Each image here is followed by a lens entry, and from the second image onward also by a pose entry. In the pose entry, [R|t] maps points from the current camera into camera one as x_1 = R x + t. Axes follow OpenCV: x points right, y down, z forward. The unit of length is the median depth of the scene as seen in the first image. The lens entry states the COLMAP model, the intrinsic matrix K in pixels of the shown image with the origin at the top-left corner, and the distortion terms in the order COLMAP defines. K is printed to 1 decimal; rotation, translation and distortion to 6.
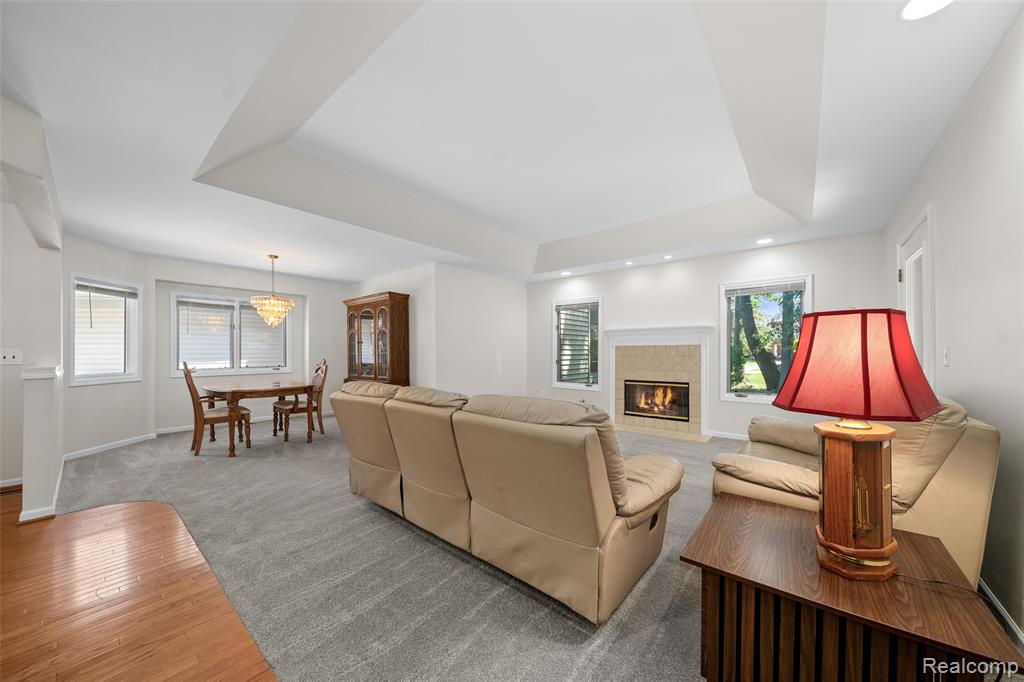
lens RADIAL K [[353.1, 0, 530.9], [0, 353.1, 352.7], [0, 0, 1]] dist [0.000187, -0.000011]
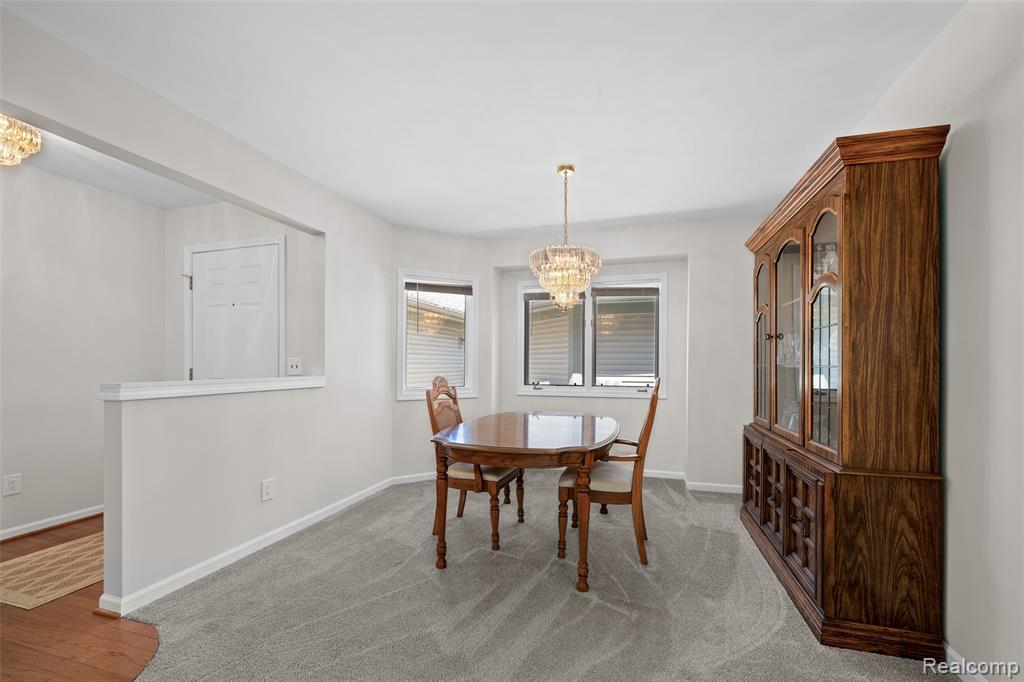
lens RADIAL K [[393.4, 0, 532.2], [0, 393.4, 365.5], [0, 0, 1]] dist [-0.001851, -0.000189]
pose [[0.345365, 0.008600, -0.938429, -0.245053], [-0.007220, 0.999953, 0.006507, -0.000082], [0.938441, 0.004528, 0.345411, 0.828245]]
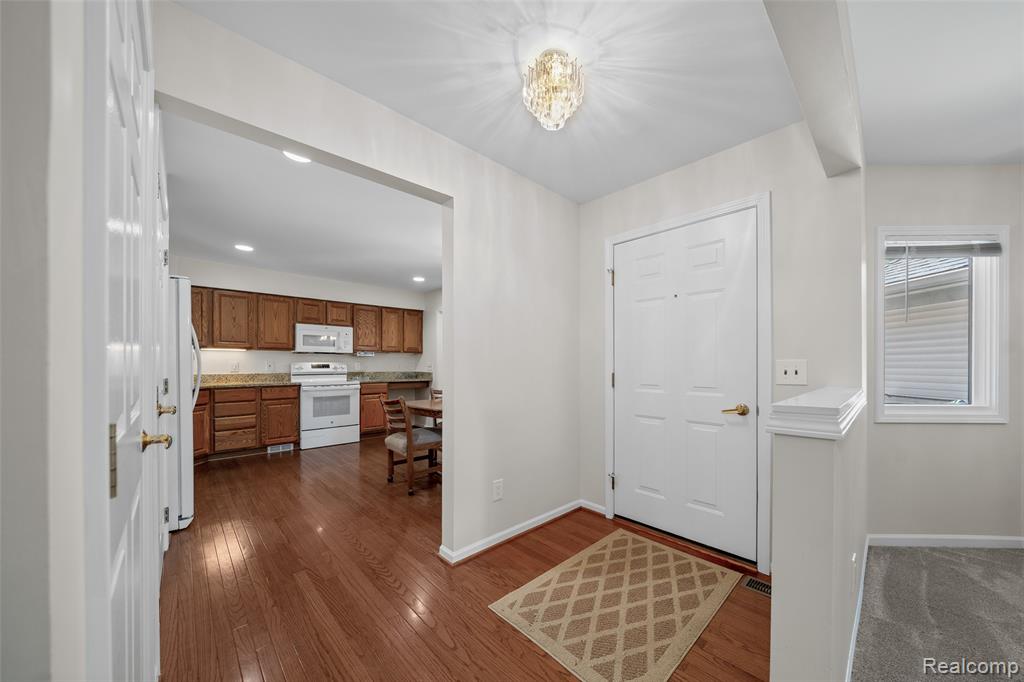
lens RADIAL K [[352.0, 0, 514.7], [0, 352.0, 363.7], [0, 0, 1]] dist [0.000625, 0.000066]
pose [[-0.148926, -0.002650, -0.988845, -0.540803], [-0.002984, 0.999993, -0.002230, 0.000465], [0.988844, 0.002619, -0.148933, 0.417676]]
